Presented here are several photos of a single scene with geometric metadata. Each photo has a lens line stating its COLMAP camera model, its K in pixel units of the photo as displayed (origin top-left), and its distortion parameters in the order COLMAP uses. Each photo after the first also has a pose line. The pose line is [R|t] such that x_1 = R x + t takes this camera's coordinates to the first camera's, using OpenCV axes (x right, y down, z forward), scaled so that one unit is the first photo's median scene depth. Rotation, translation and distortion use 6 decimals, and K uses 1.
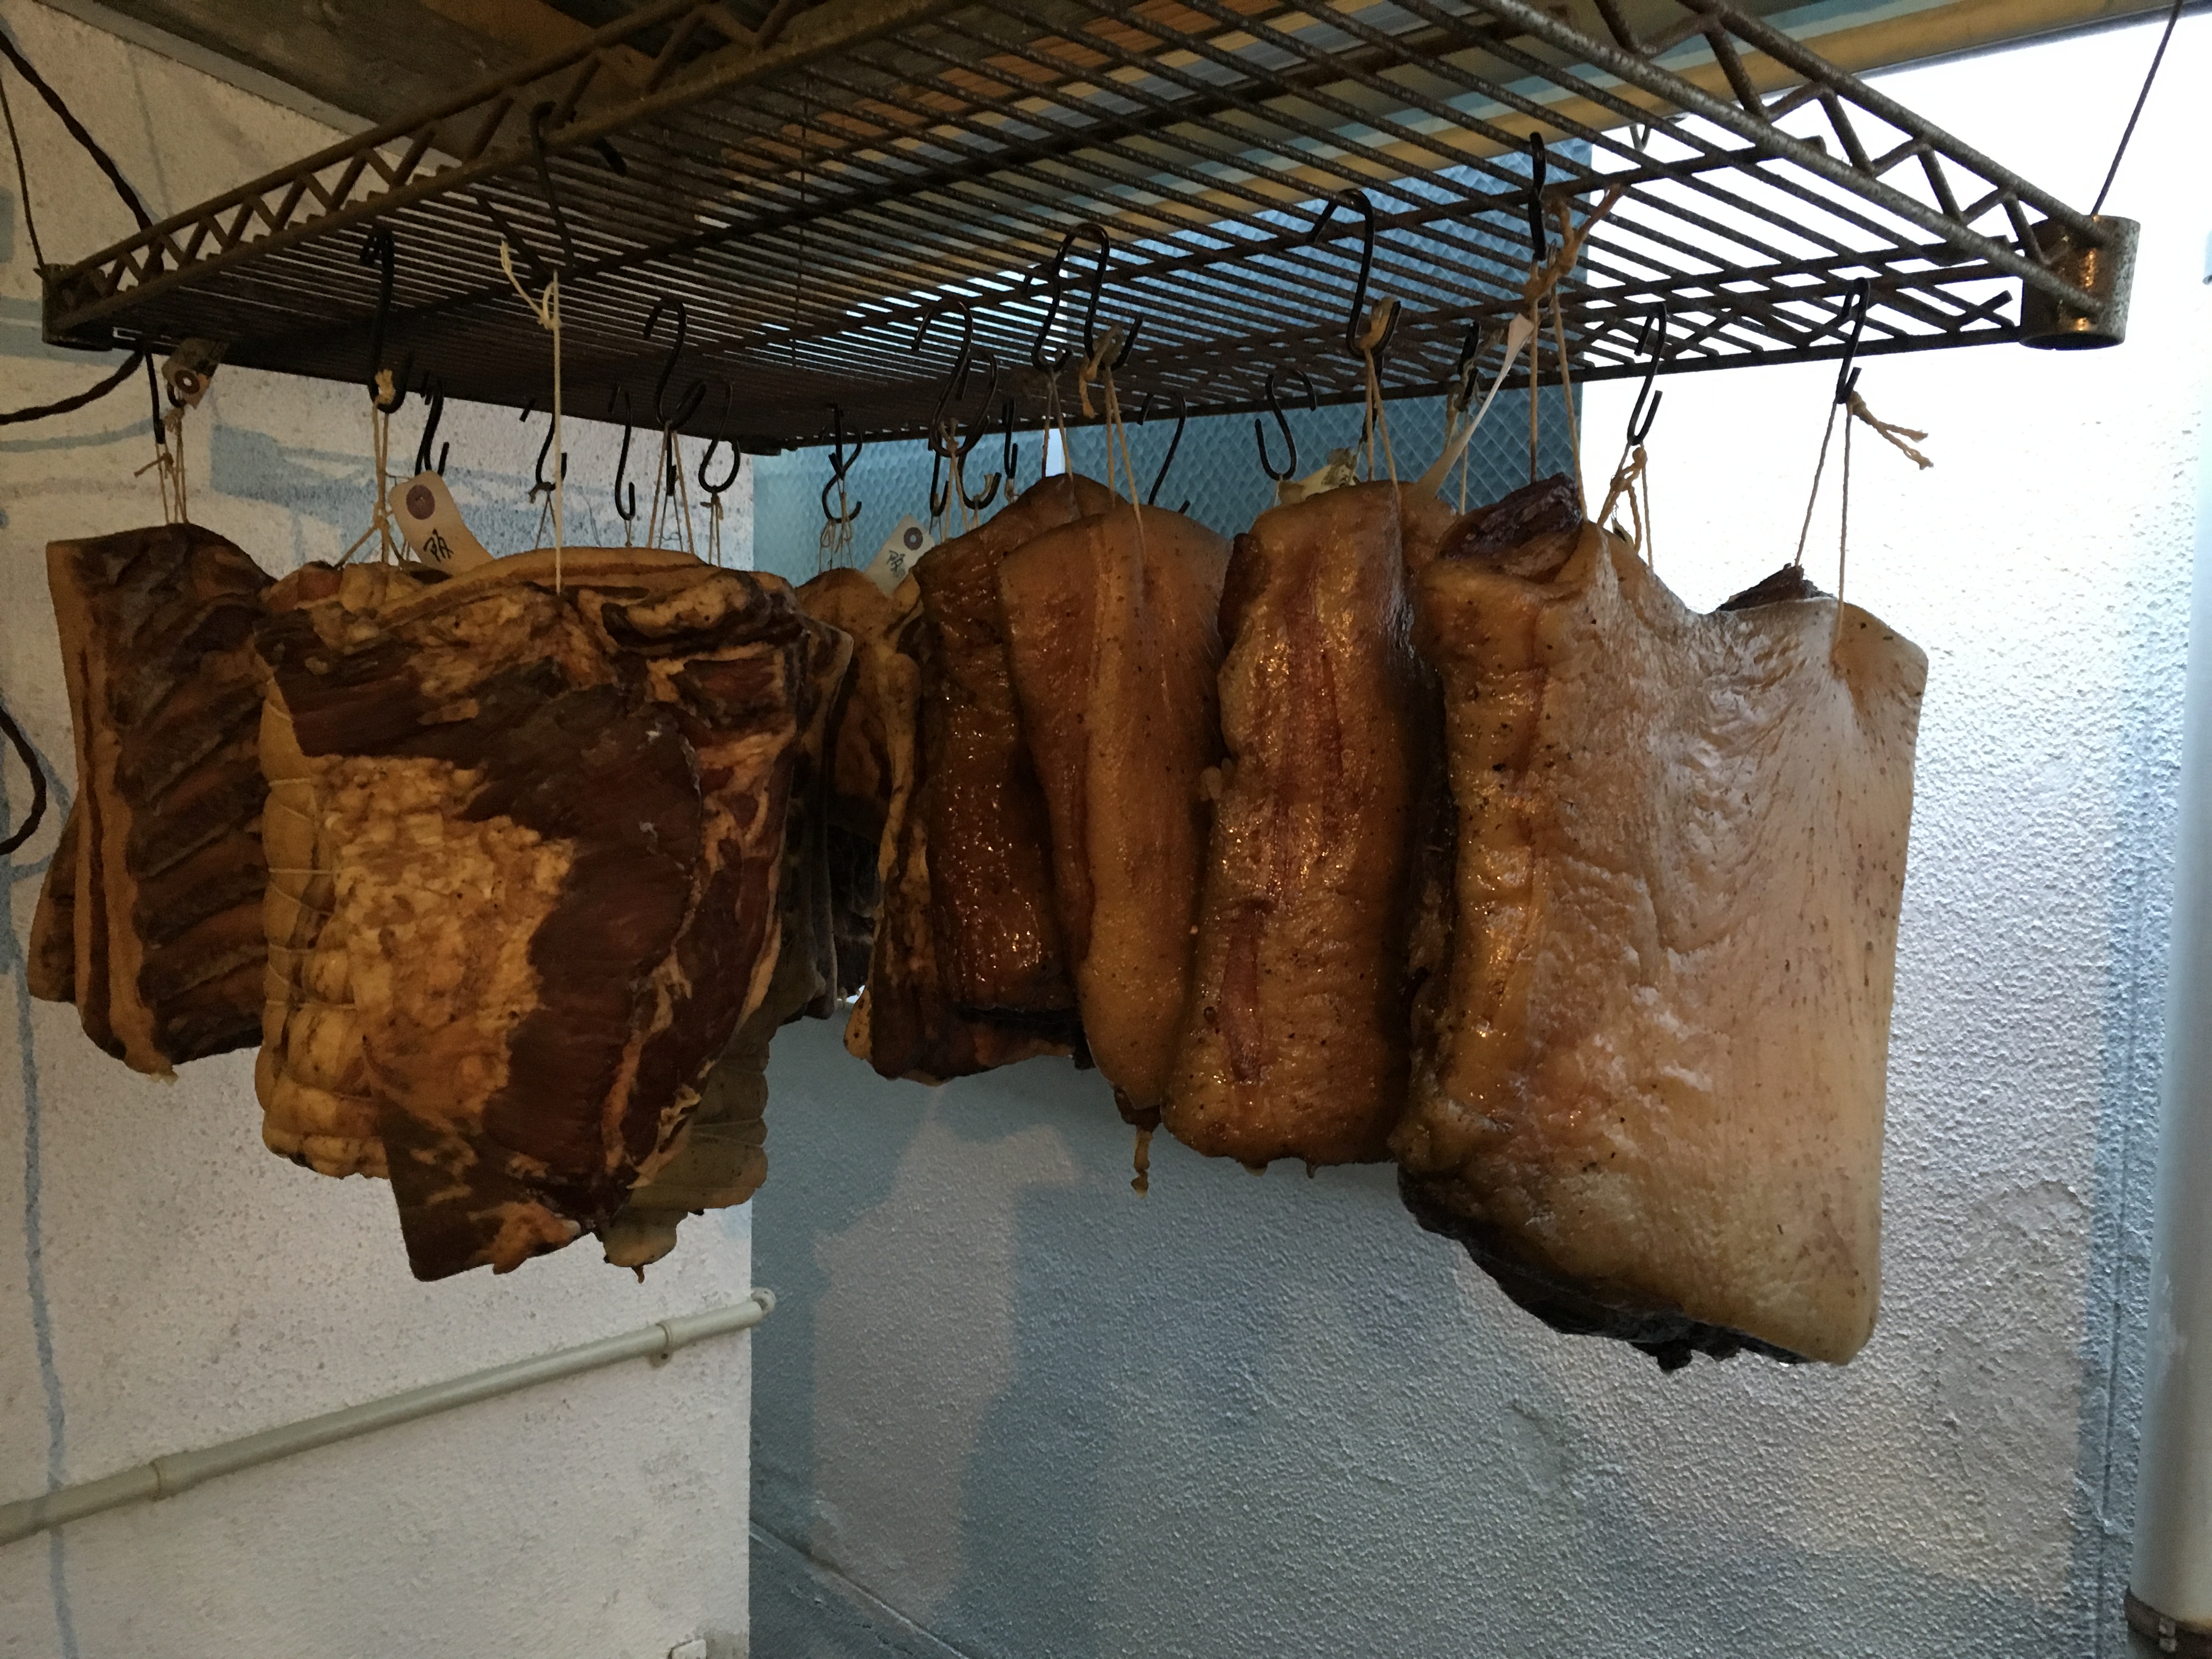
lens RADIAL K [[1778.6, 0, 1106.0], [0, 1778.6, 829.5], [0, 0, 1]] dist [0.076456, -0.108033]
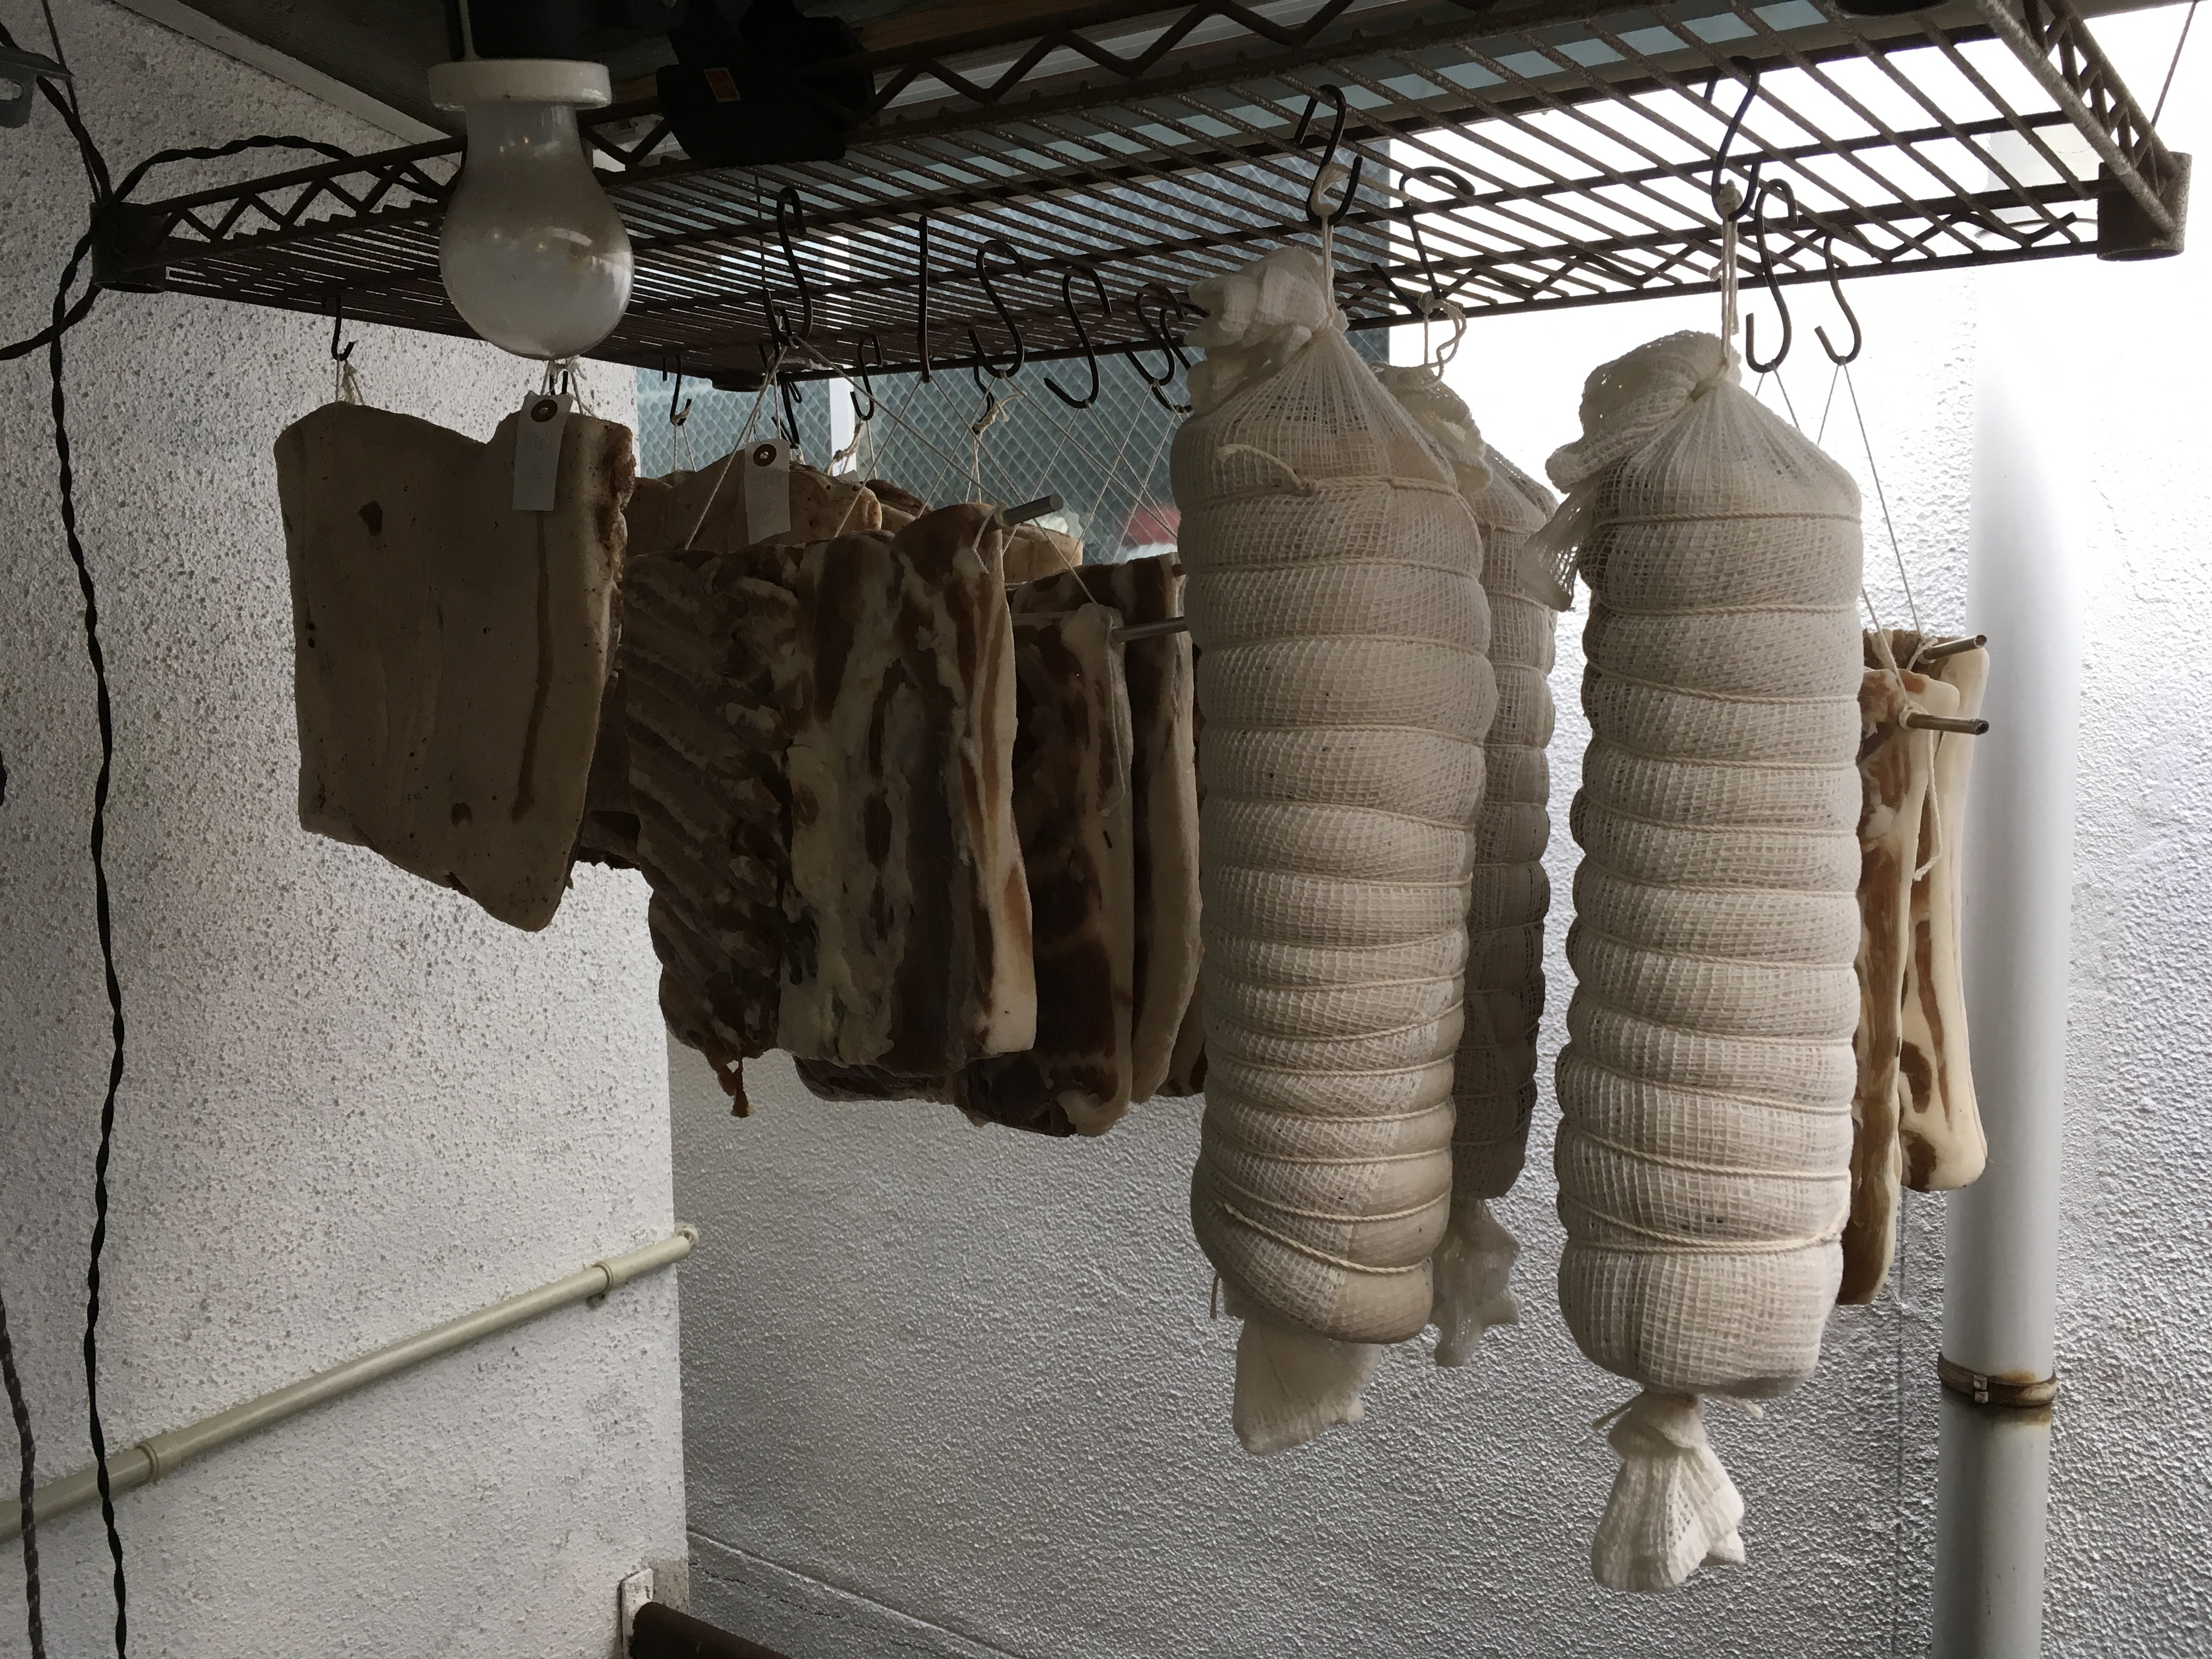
lens RADIAL K [[1778.6, 0, 1106.0], [0, 1778.6, 829.5], [0, 0, 1]] dist [0.076456, -0.108033]
pose [[0.979701, -0.053873, 0.193089, -0.147072], [0.046449, 0.998004, 0.042776, 0.002205], [-0.195008, -0.032939, 0.980248, -0.032003]]
